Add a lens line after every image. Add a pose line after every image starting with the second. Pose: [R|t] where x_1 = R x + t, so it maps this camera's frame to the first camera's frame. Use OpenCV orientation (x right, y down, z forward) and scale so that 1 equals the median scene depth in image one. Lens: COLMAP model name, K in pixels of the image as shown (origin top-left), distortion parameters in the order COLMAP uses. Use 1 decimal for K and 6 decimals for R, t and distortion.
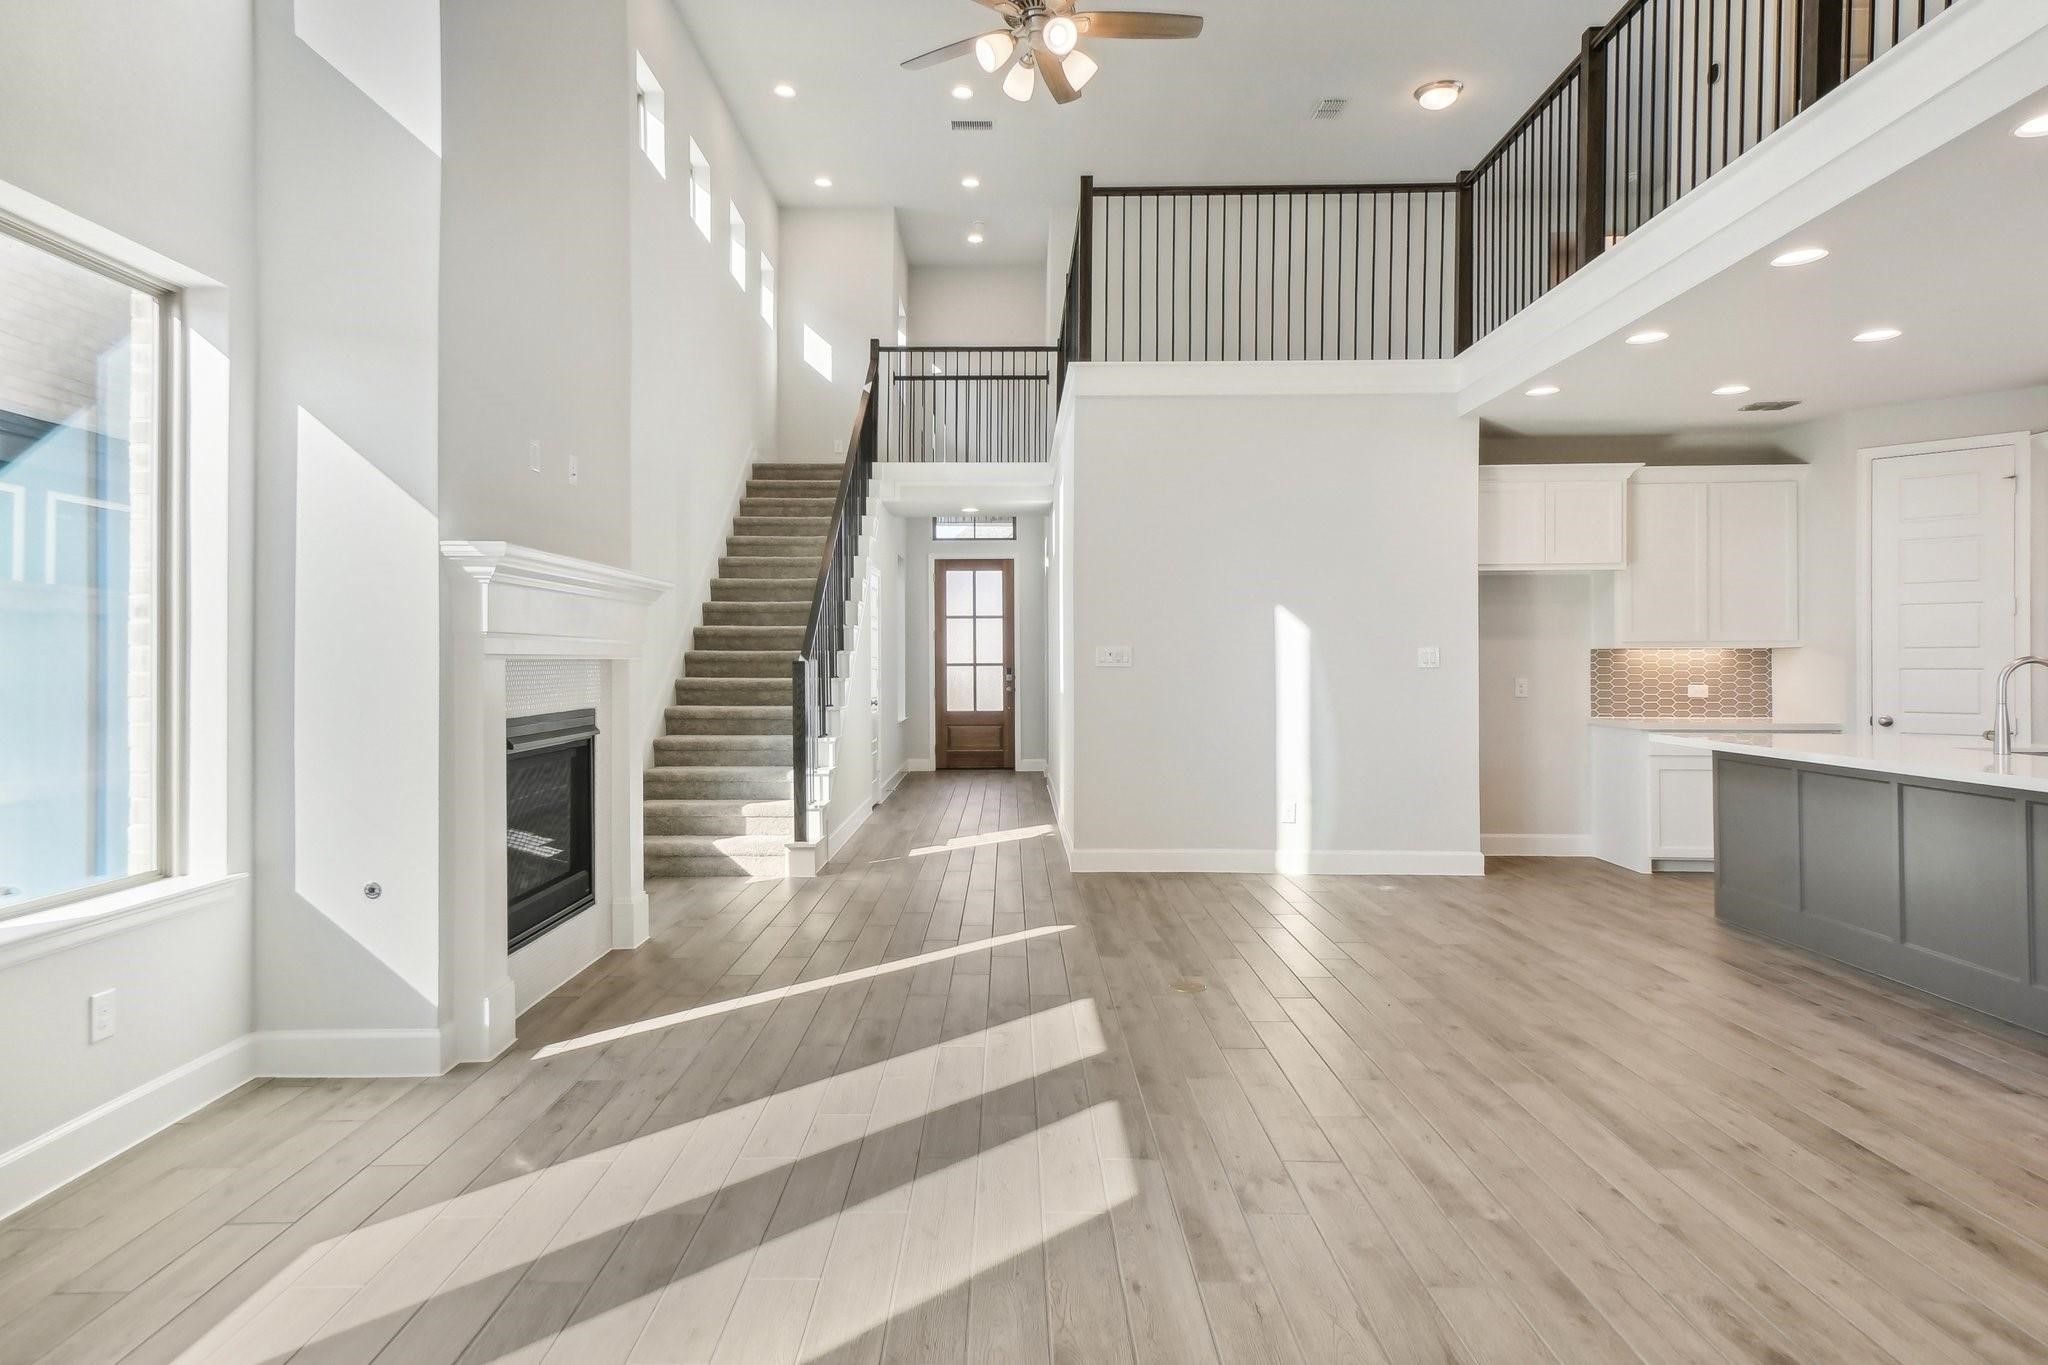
lens RADIAL K [[1205.0, 0, 1002.1], [0, 1205.0, 657.7], [0, 0, 1]] dist [0.059116, -0.000949]
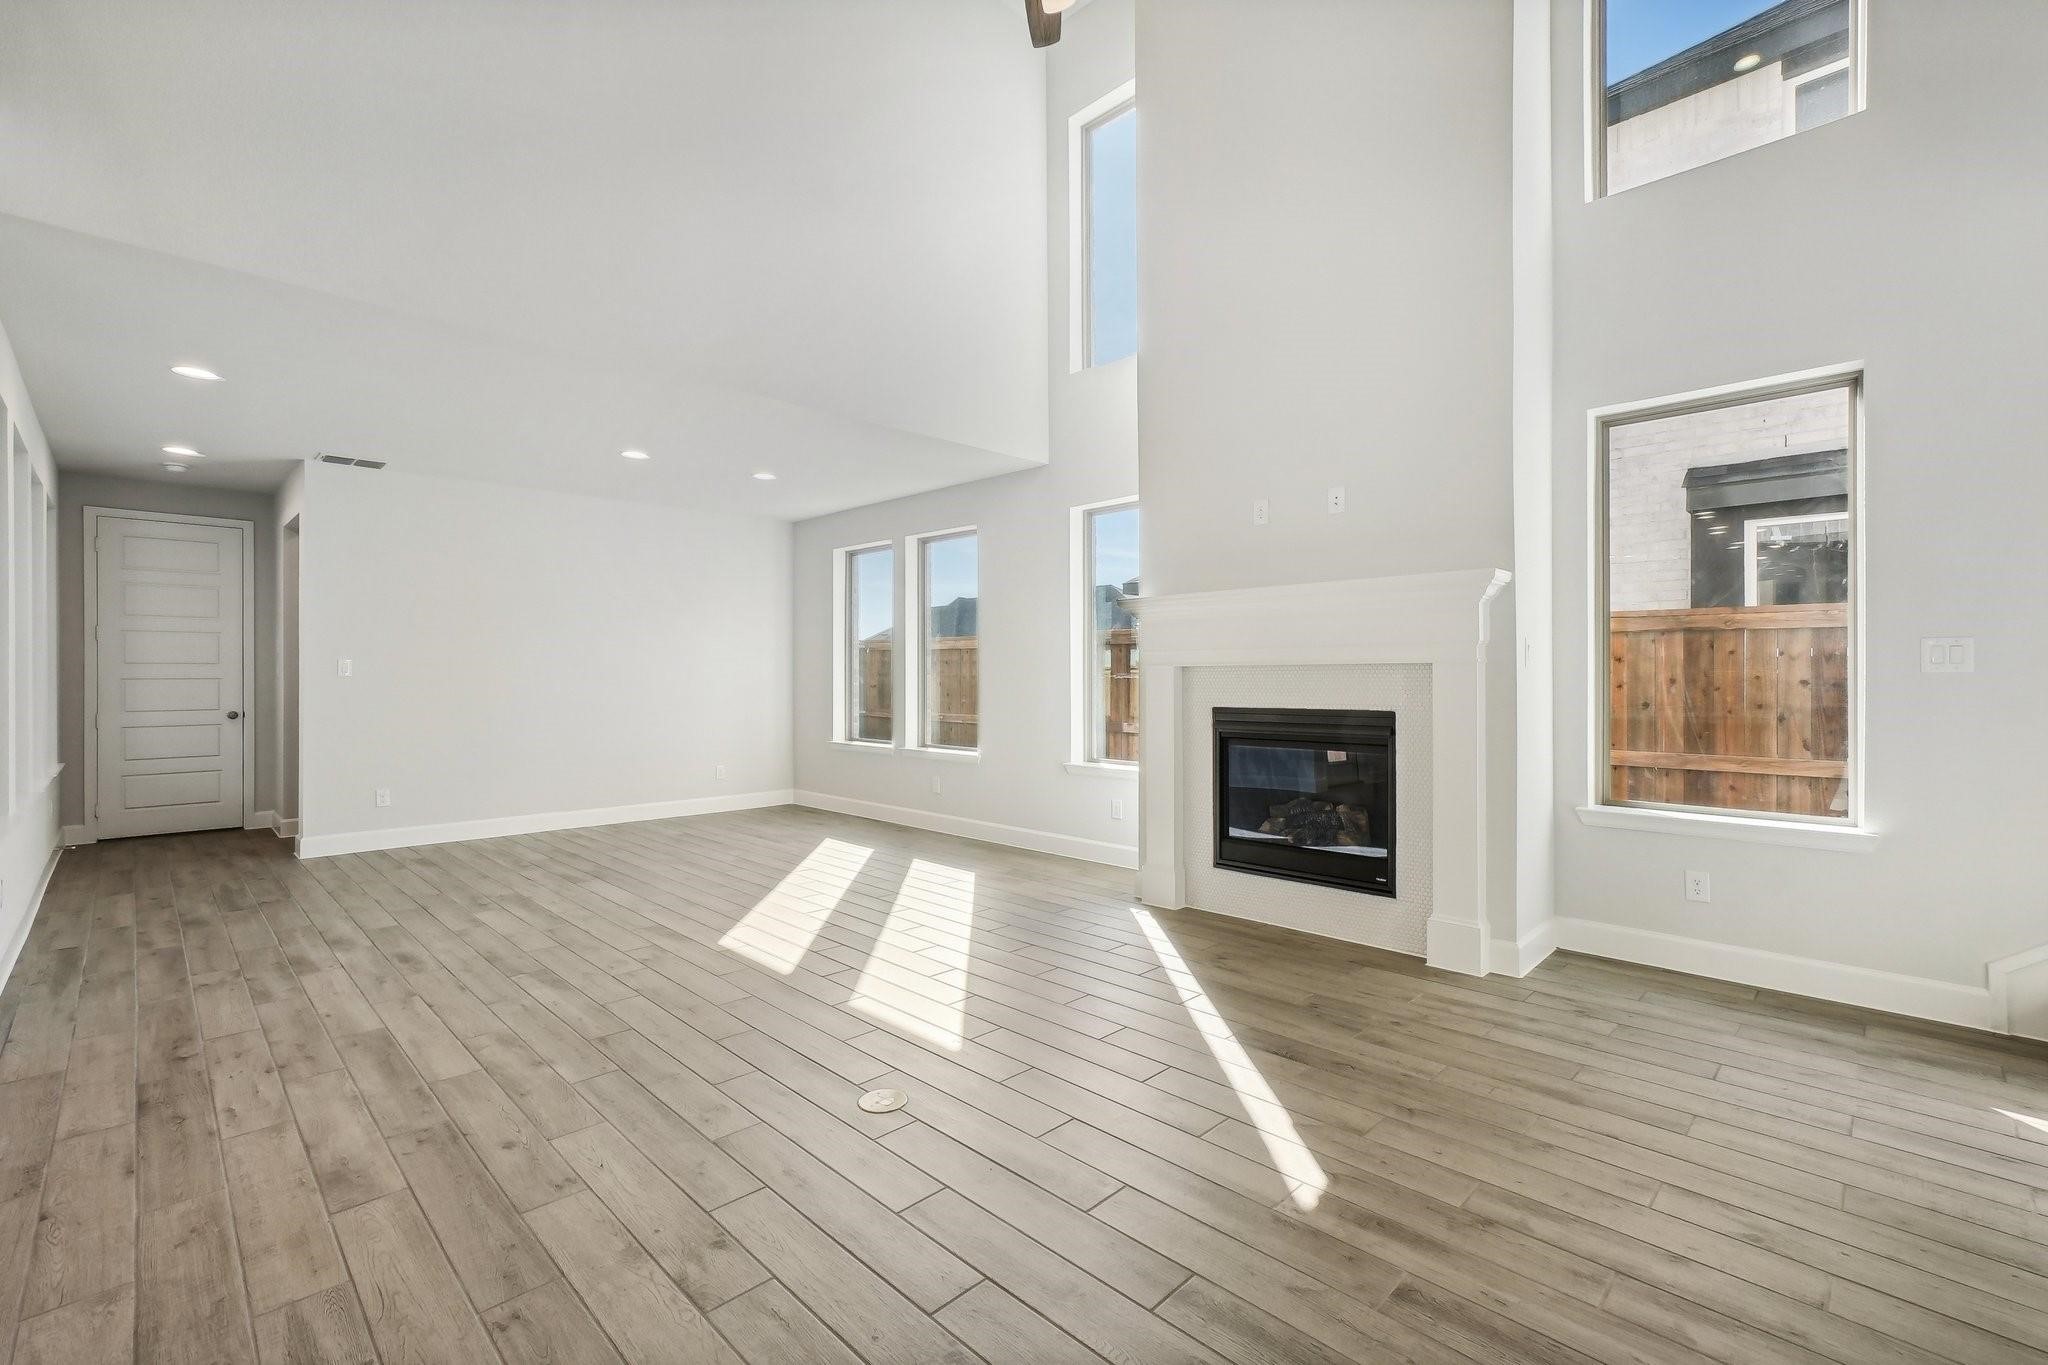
lens RADIAL K [[887.1, 0, 1001.9], [0, 887.1, 668.9], [0, 0, 1]] dist [0.008087, 0.000145]
pose [[-0.708772, -0.006025, -0.705412, 0.309695], [0.005231, 0.999891, -0.013797, 0.010476], [0.705418, -0.013469, -0.708663, 0.914937]]
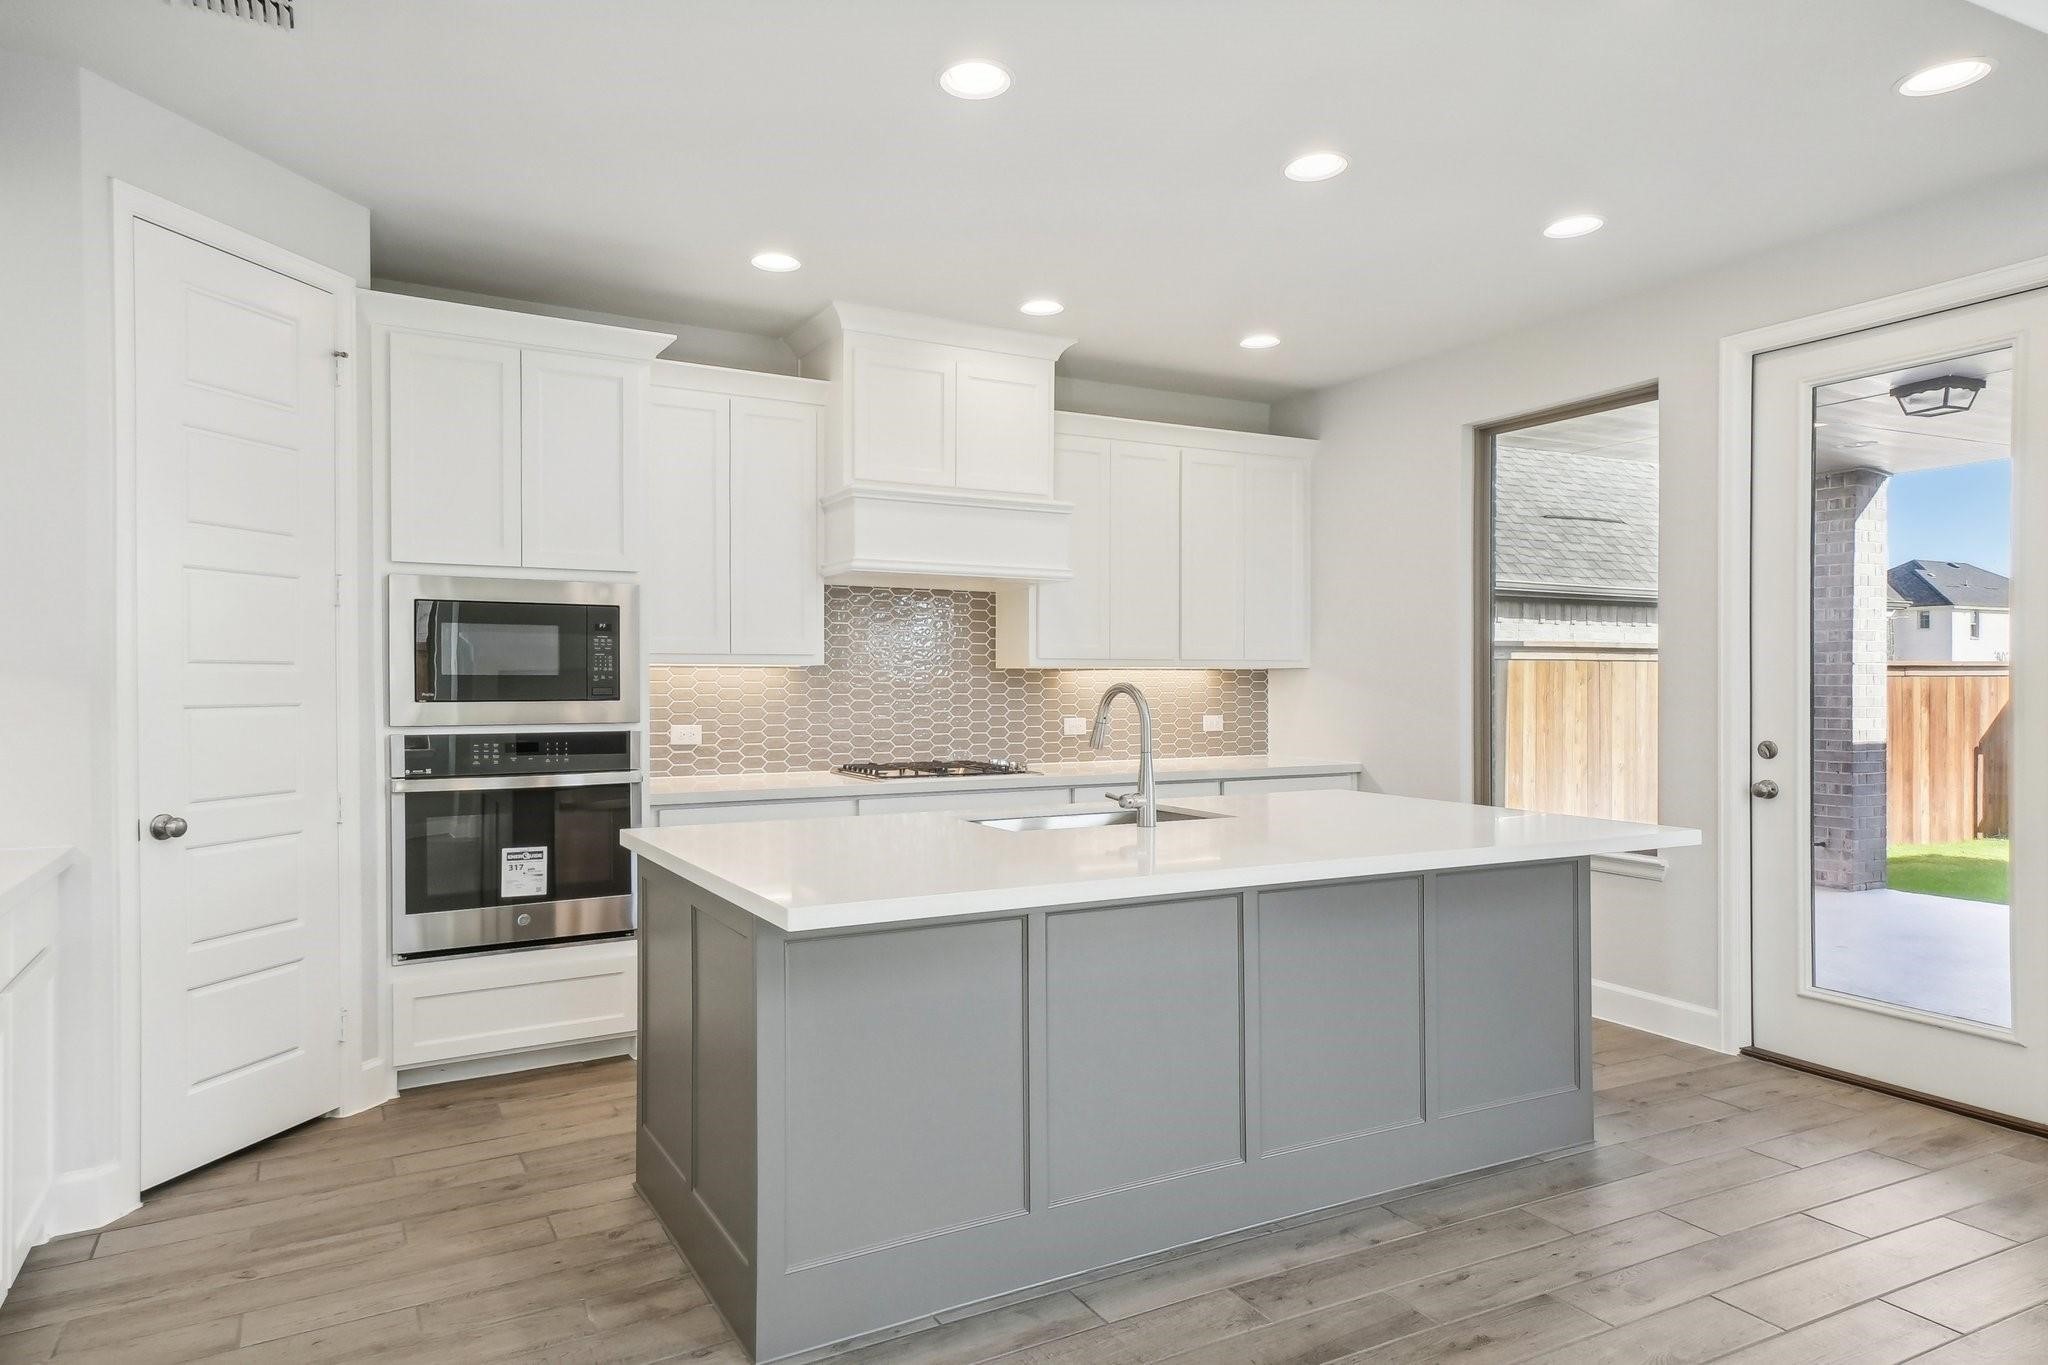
lens RADIAL K [[1230.4, 0, 995.4], [0, 1230.4, 690.1], [0, 0, 1]] dist [0.073558, 0.001161]
pose [[-0.487039, -0.003590, 0.873373, 0.169257], [-0.002497, 0.999993, 0.002718, 0.000820], [-0.873377, -0.000857, -0.487045, 0.924685]]
